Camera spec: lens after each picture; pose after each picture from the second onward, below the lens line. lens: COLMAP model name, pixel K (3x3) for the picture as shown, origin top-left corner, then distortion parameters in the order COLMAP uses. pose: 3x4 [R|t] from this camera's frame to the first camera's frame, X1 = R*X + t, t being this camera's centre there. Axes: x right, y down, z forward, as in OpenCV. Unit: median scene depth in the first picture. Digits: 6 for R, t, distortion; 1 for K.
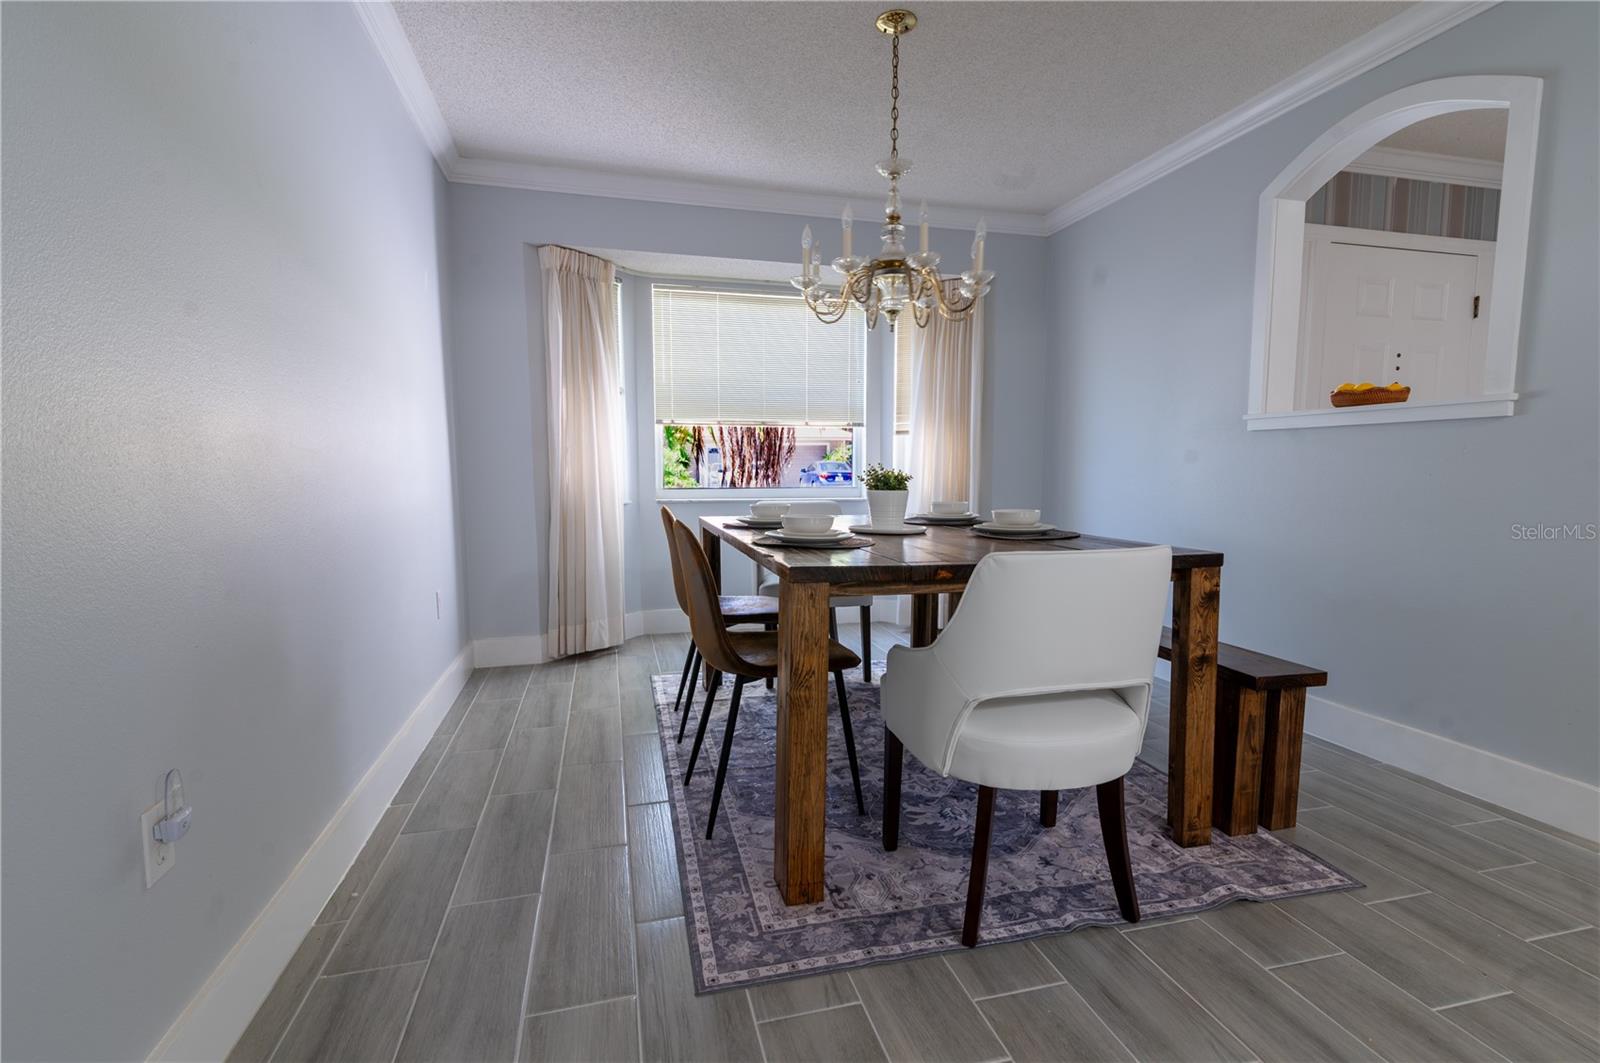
lens RADIAL K [[736.8, 0, 800.0], [0, 736.8, 531.5], [0, 0, 1]] dist [0.022663, 0.000079]
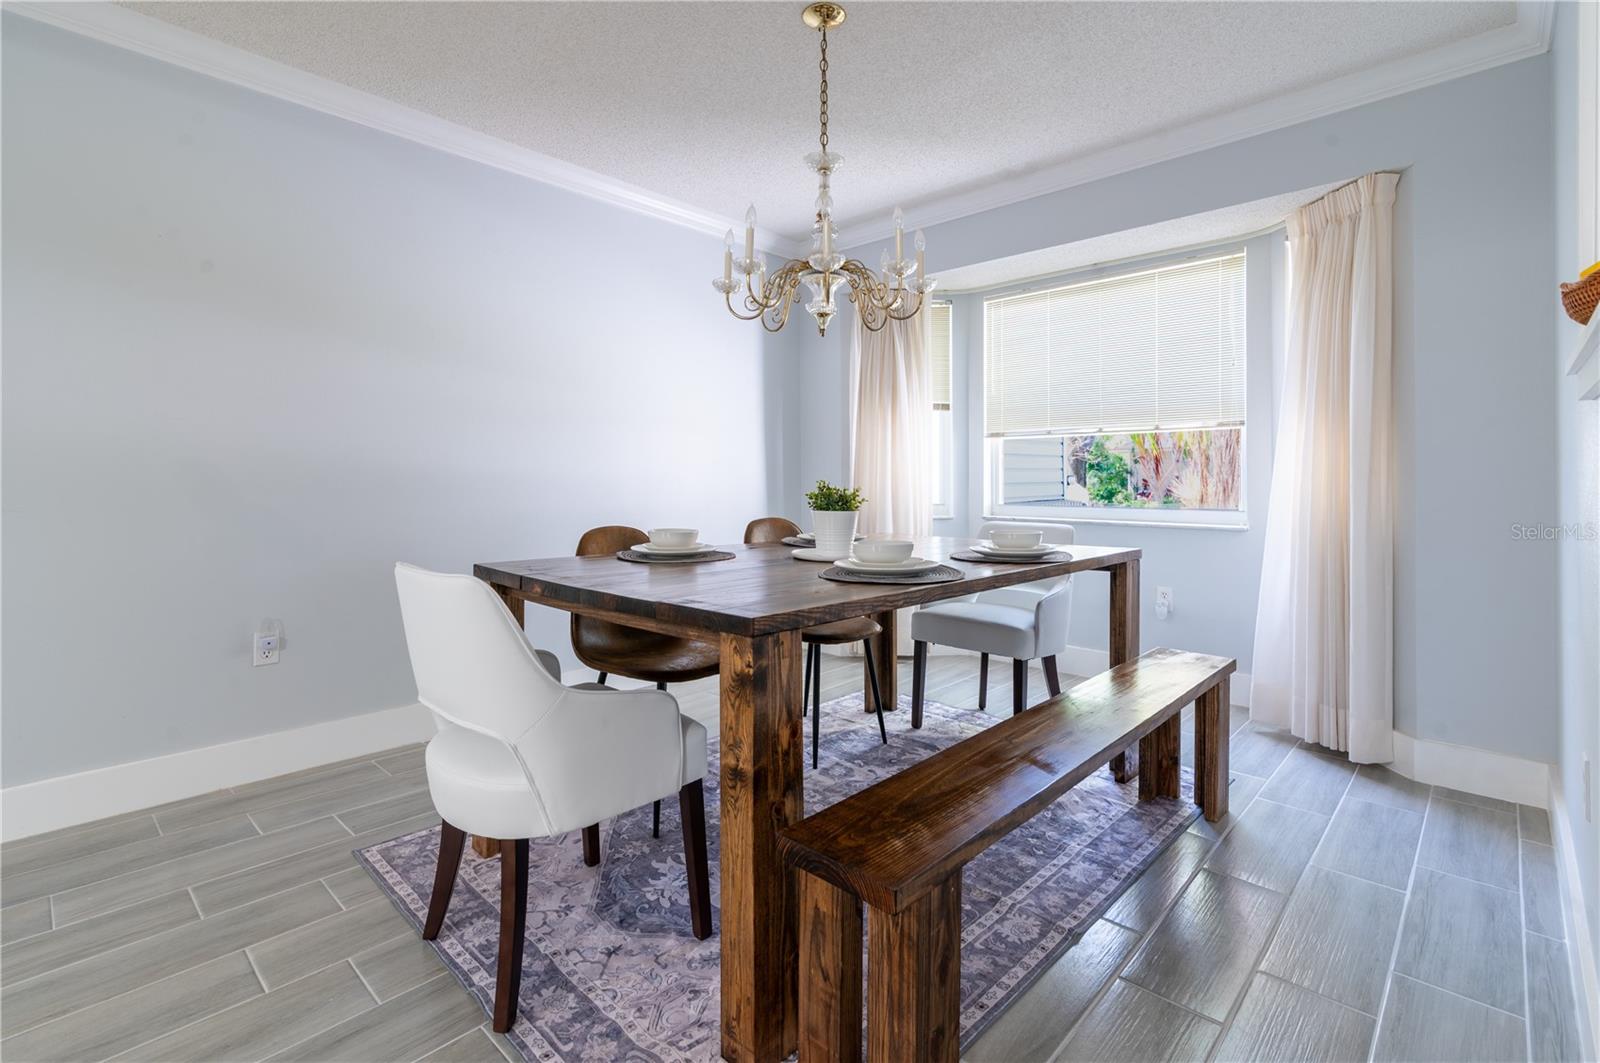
lens RADIAL K [[738.9, 0, 800.9], [0, 738.9, 486.0], [0, 0, 1]] dist [0.022616, 0.000069]
pose [[0.529529, 0.006448, -0.848268, 1.090630], [-0.077445, 0.996163, -0.040772, -0.060044], [0.844749, 0.087284, 0.527996, 0.644960]]
